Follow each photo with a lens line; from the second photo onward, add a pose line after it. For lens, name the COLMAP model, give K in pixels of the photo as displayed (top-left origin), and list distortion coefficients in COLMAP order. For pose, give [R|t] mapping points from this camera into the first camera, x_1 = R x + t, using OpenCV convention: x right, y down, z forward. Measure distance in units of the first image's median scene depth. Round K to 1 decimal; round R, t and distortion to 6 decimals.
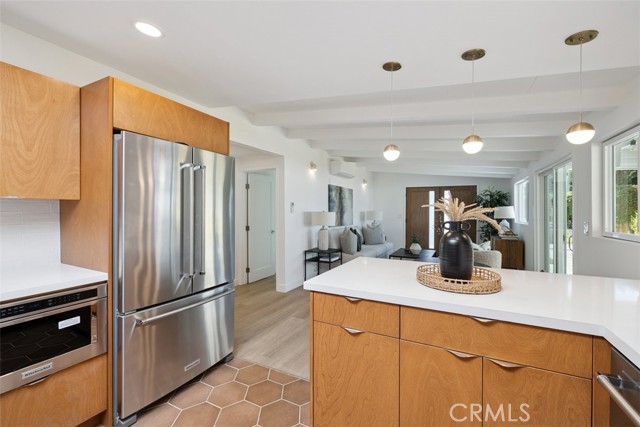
lens RADIAL K [[273.0, 0, 320.0], [0, 273.0, 213.5], [0, 0, 1]] dist [-0.000766, -0.000072]
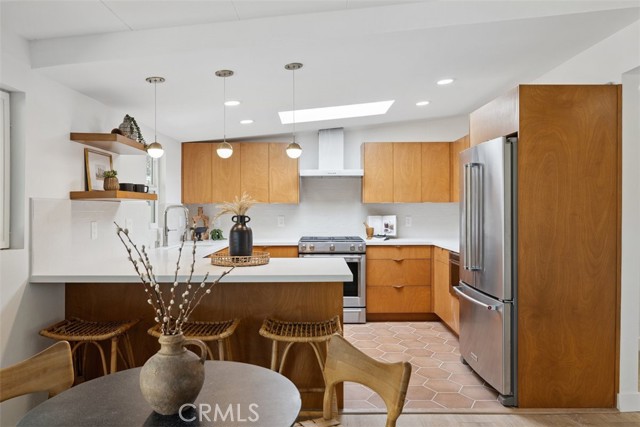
lens RADIAL K [[452.8, 0, 320.0], [0, 452.8, 213.5], [0, 0, 1]] dist [-0.000230, -0.001789]
pose [[-0.883402, 0.000210, -0.468615, 0.545442], [-0.007843, 0.999853, 0.015233, -0.006581], [0.468550, 0.017132, -0.883271, 1.438115]]
